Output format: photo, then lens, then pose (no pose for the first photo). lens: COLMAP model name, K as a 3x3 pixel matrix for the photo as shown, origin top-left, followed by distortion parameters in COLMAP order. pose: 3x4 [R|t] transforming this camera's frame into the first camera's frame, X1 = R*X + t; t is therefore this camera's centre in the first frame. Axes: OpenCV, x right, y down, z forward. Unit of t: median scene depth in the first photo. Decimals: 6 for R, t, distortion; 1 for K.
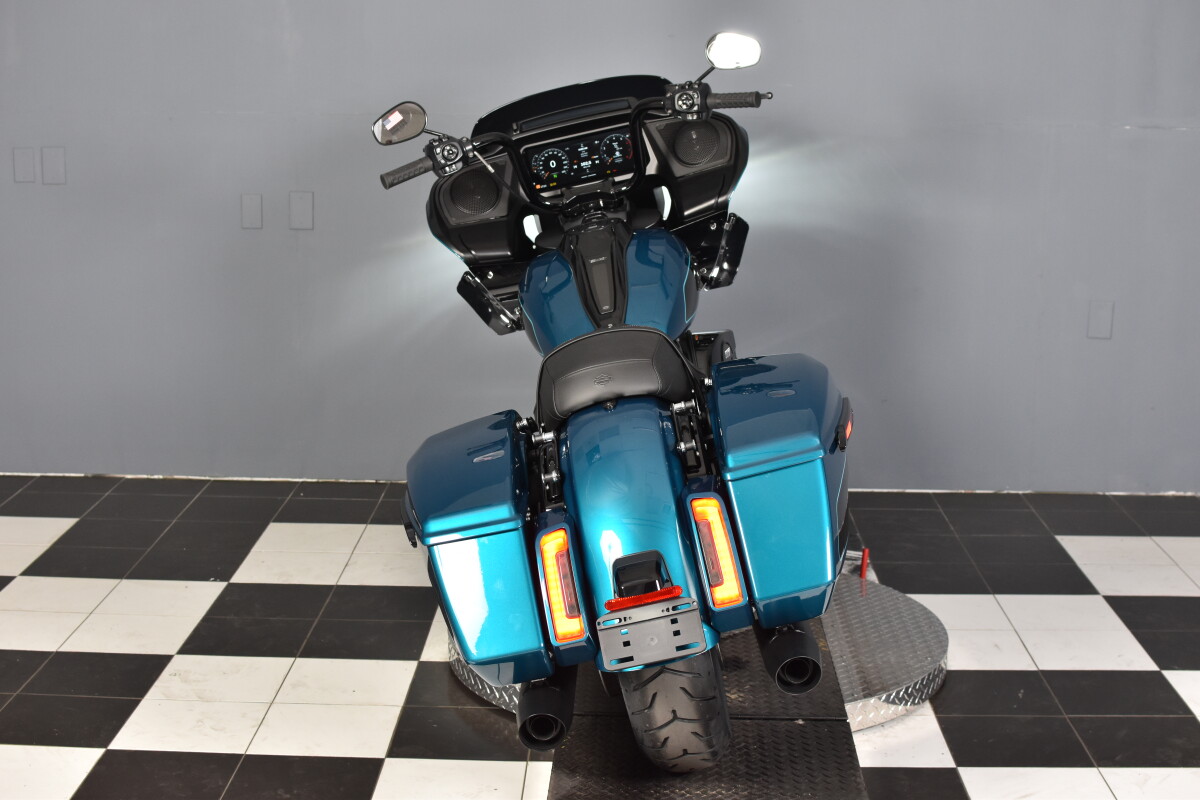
lens RADIAL K [[1848.7, 0, 599.1], [0, 1848.7, 400.5], [0, 0, 1]] dist [-0.150239, 0.000000]
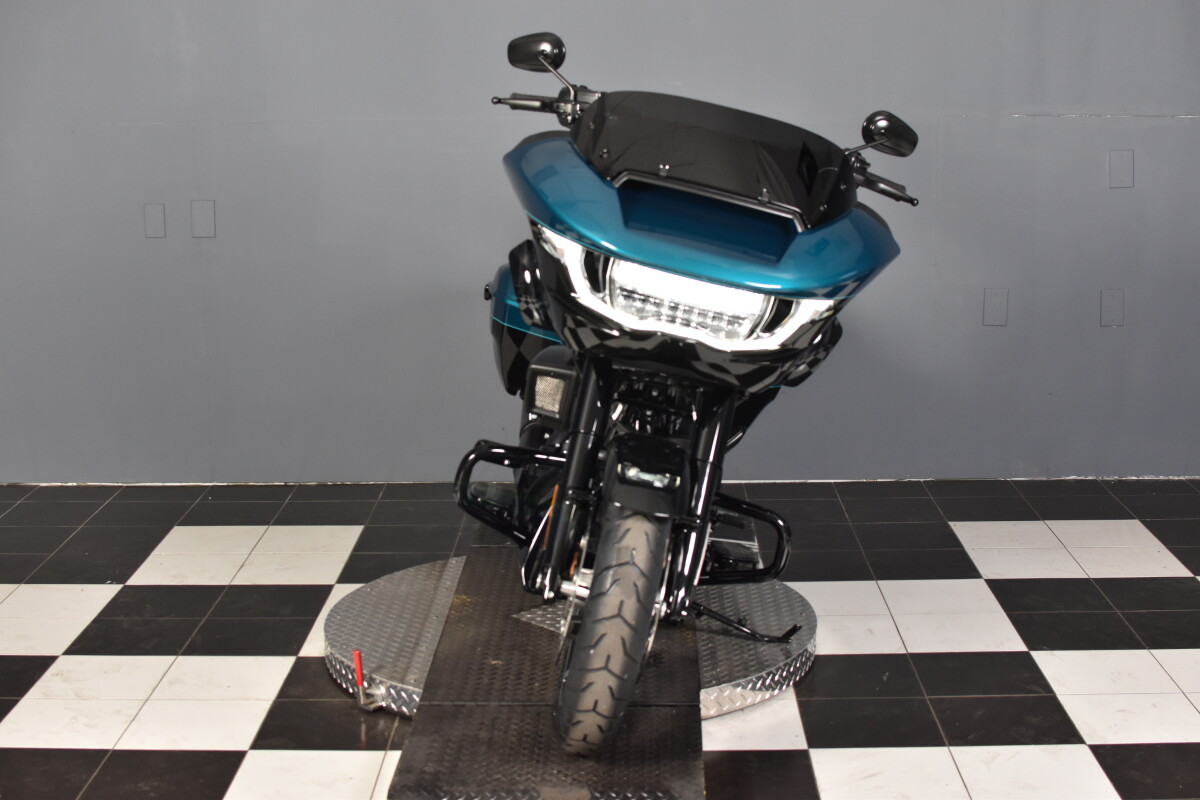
lens RADIAL K [[1848.7, 0, 594.5], [0, 1848.7, 400.8], [0, 0, 1]] dist [-0.150239, 0.000000]
pose [[0.999724, -0.023487, 0.000240, 0.061878], [0.023487, 0.999724, -0.001032, 0.004014], [-0.000216, 0.001037, 0.999999, -0.016498]]
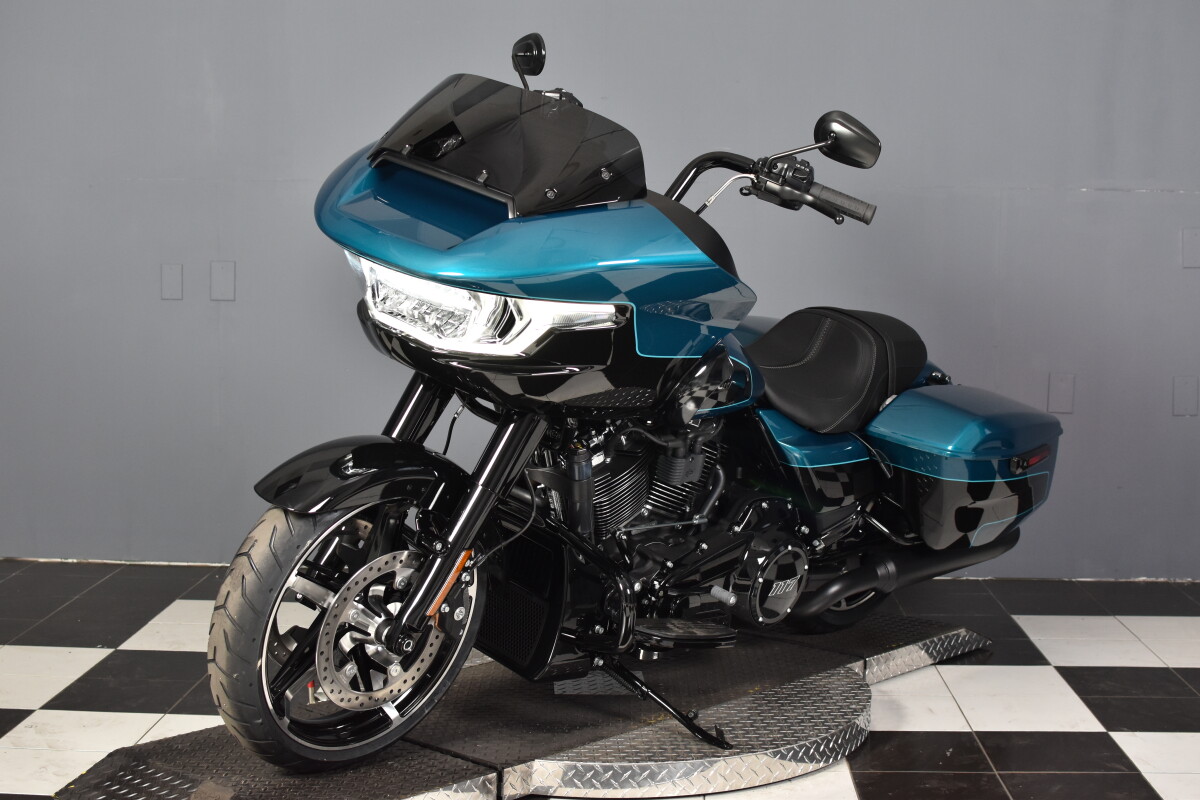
lens RADIAL K [[1848.7, 0, 598.1], [0, 1848.7, 402.0], [0, 0, 1]] dist [-0.150239, 0.000000]
pose [[0.999867, -0.000428, -0.016316, 0.060252], [-0.001192, 0.995071, -0.099160, 0.065837], [0.016278, 0.099166, 0.994938, 0.063323]]
